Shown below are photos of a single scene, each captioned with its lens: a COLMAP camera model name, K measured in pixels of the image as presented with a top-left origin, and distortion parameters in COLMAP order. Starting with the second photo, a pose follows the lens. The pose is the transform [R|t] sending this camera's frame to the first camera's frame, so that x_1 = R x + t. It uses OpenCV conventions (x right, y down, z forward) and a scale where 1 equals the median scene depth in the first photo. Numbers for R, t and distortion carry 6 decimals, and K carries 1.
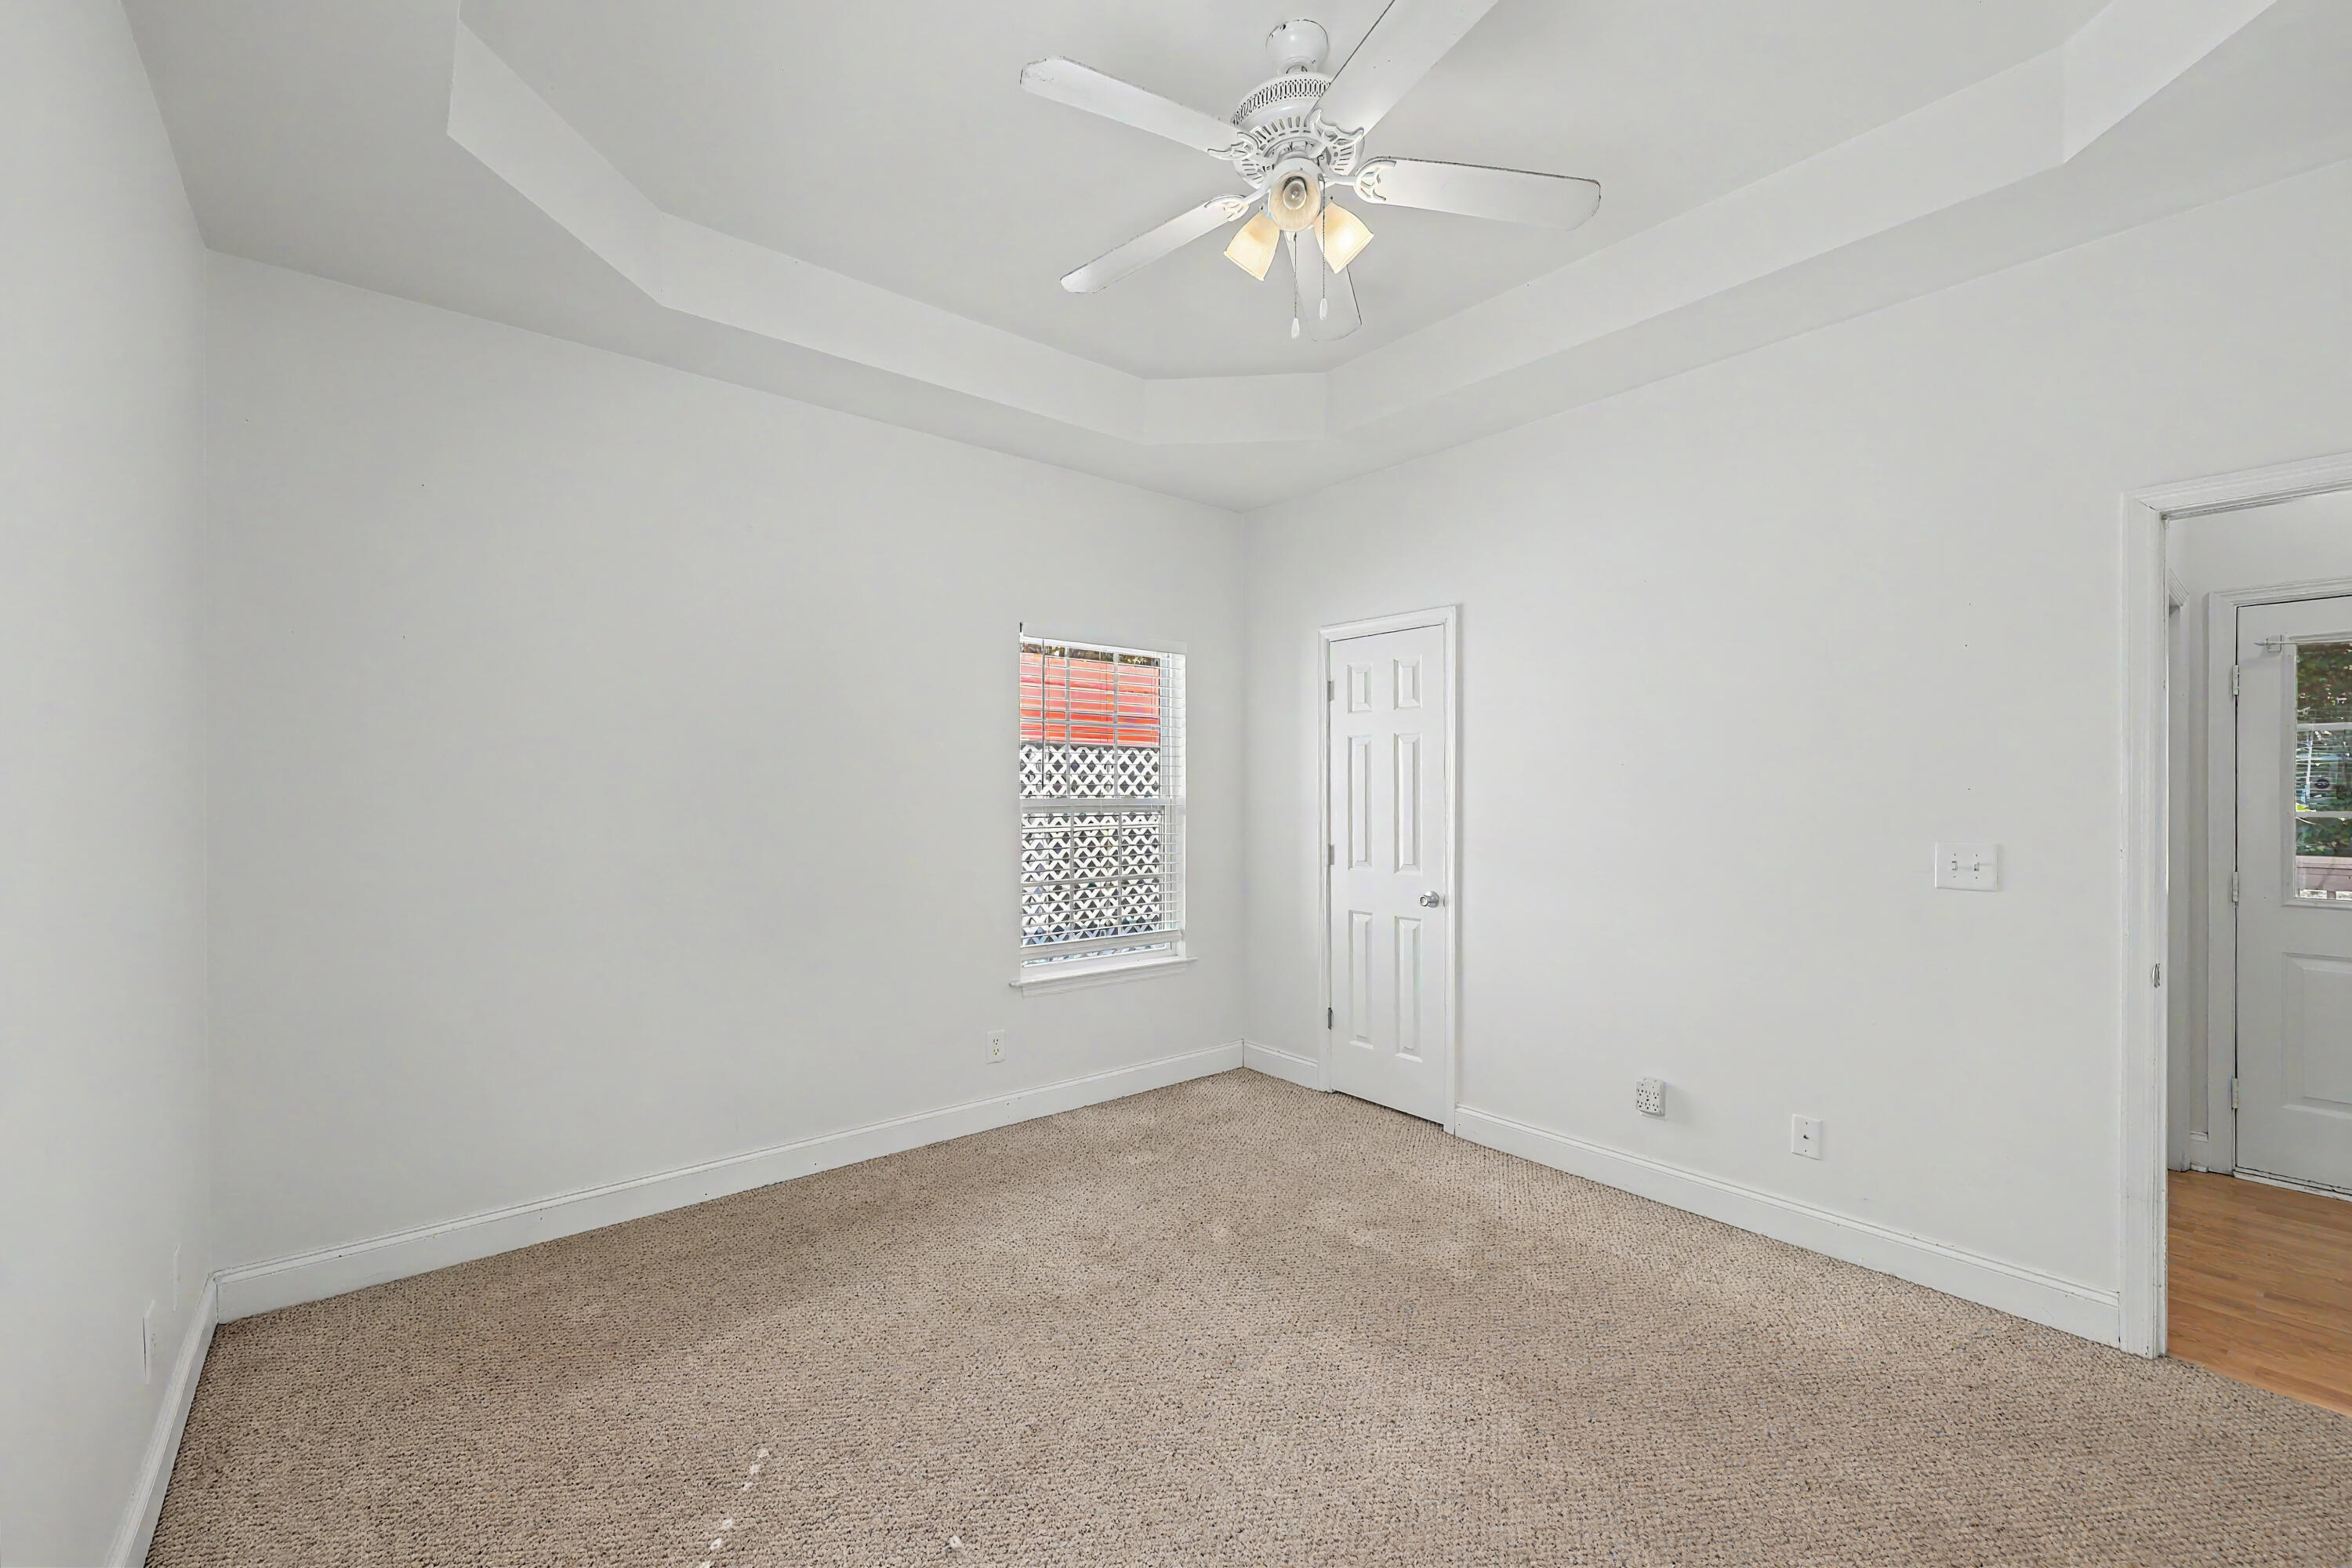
lens RADIAL K [[956.6, 0, 1174.9], [0, 956.6, 794.0], [0, 0, 1]] dist [0.002861, 0.000377]
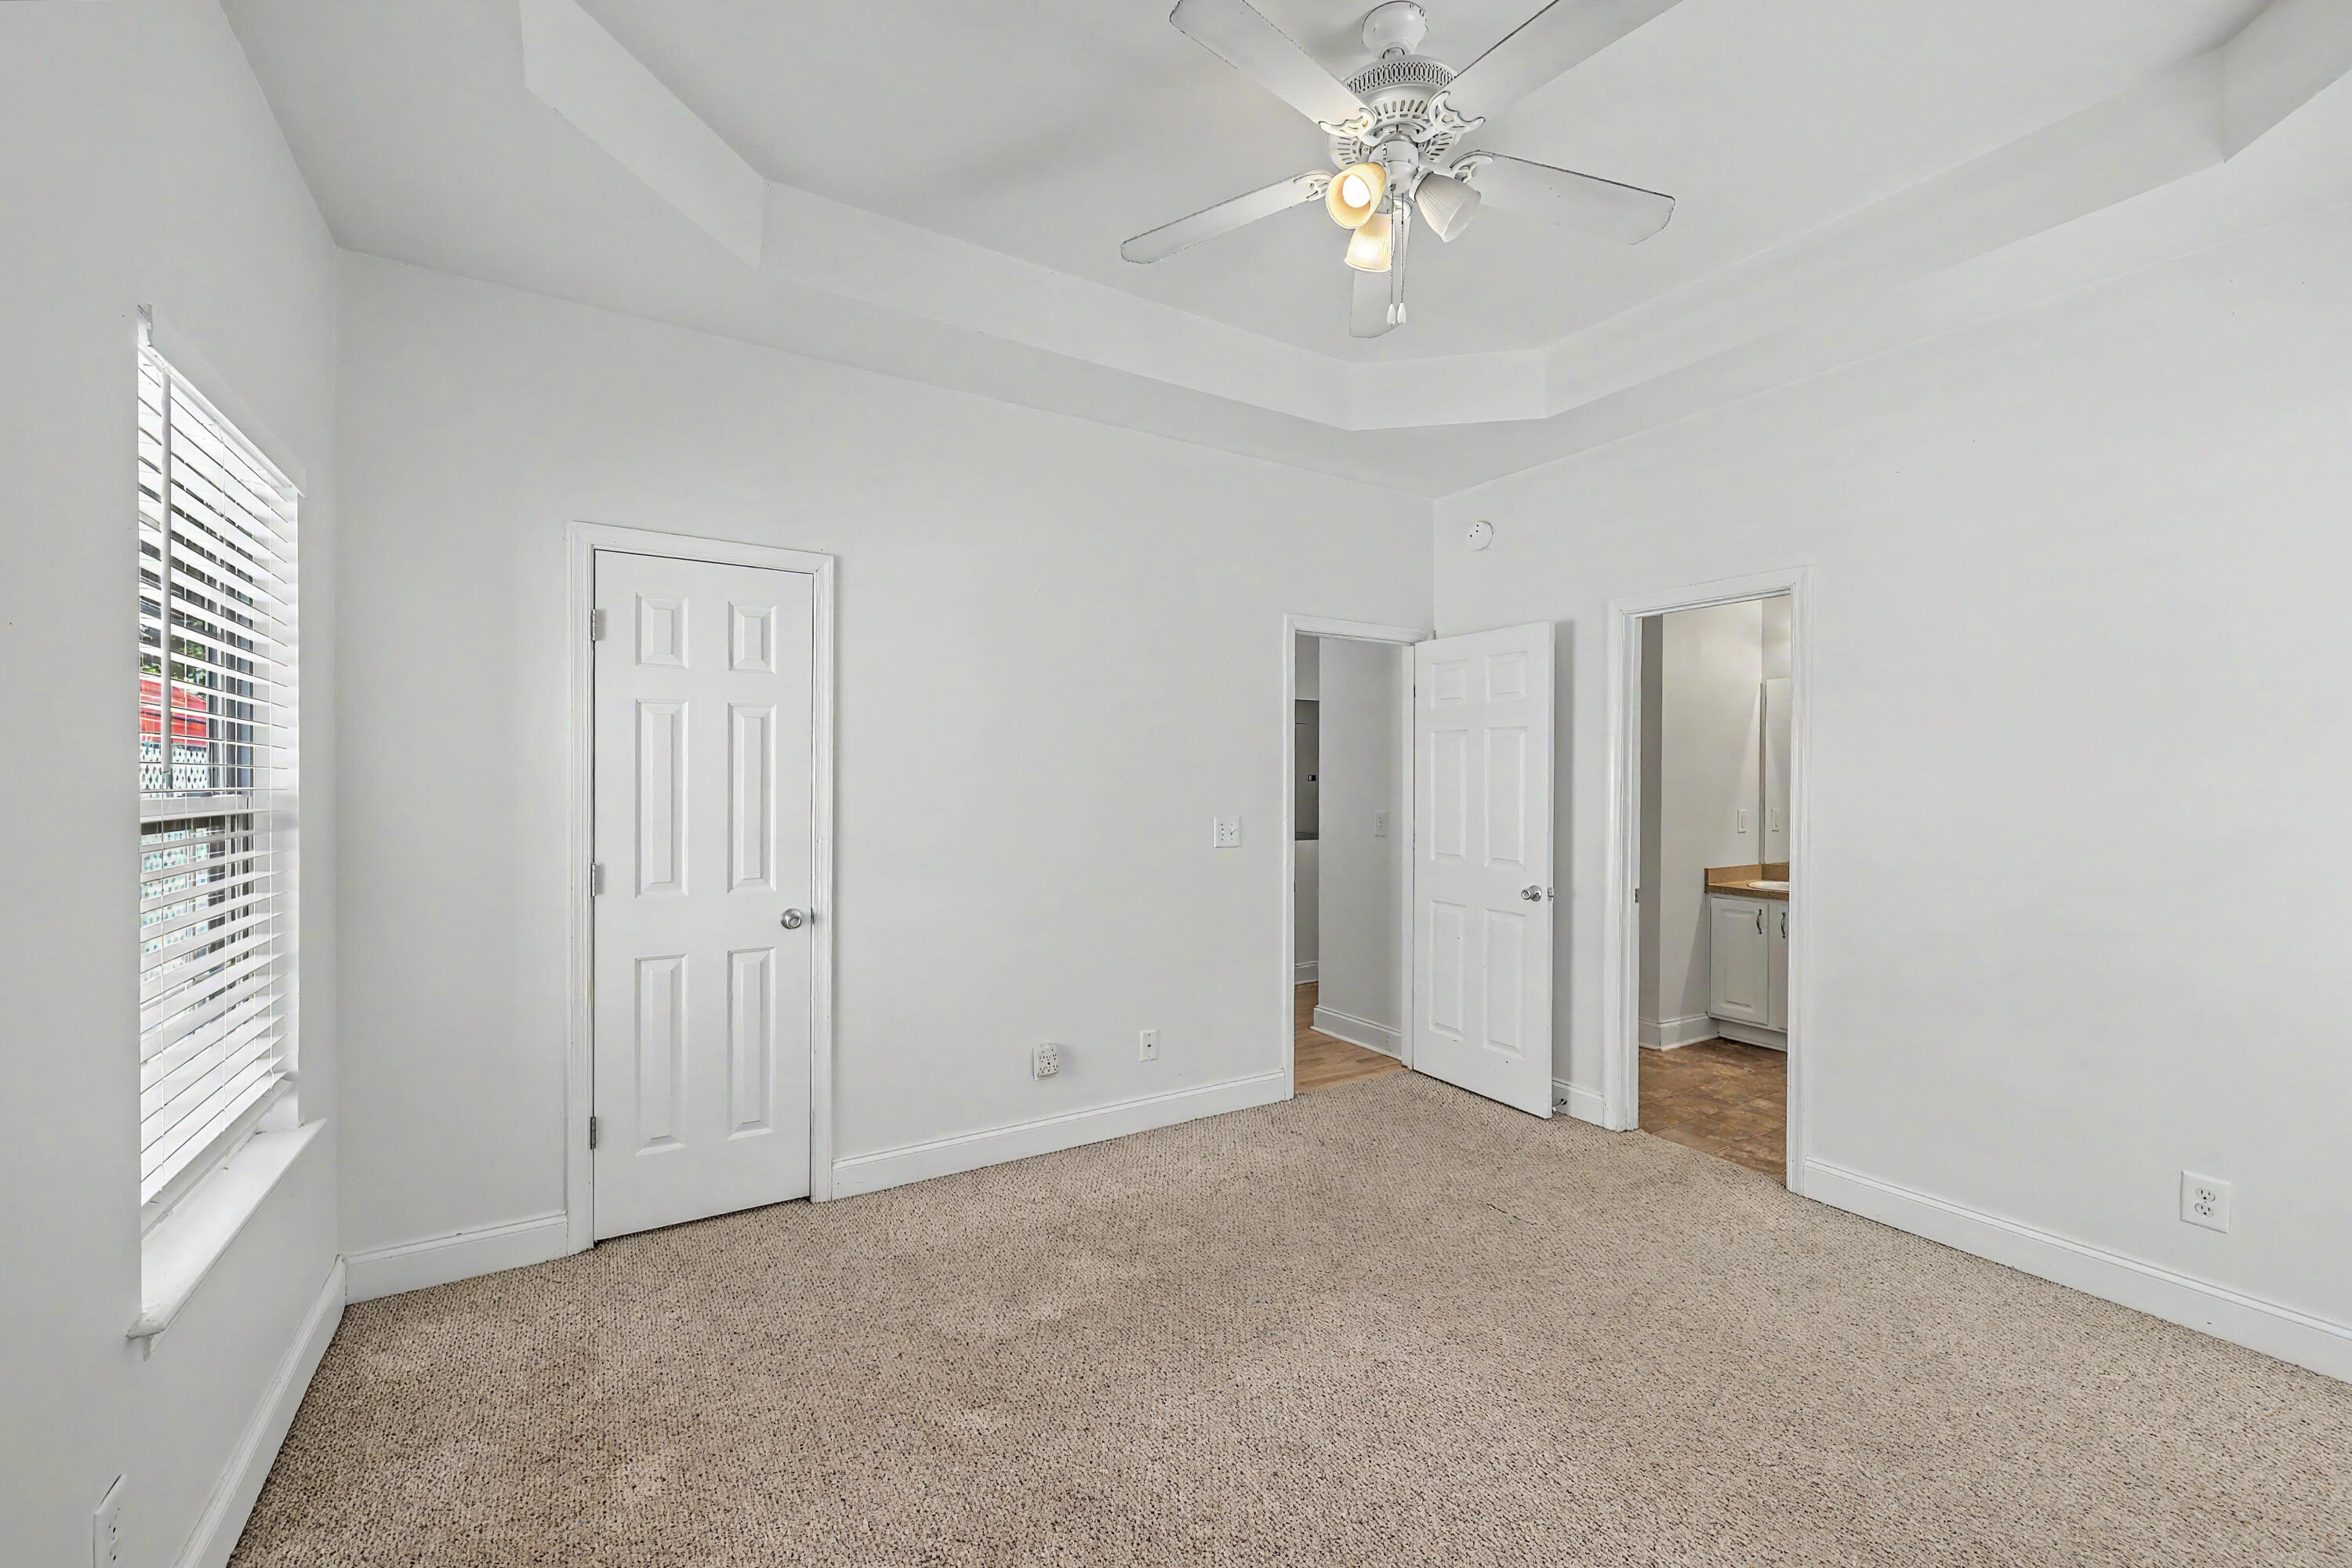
lens RADIAL K [[956.6, 0, 1177.1], [0, 956.6, 784.2], [0, 0, 1]] dist [0.002861, 0.000377]
pose [[0.129078, -0.001788, 0.991633, -0.476186], [-0.001333, 0.999997, 0.001977, -0.002767], [-0.991634, -0.001577, 0.129075, 0.589058]]
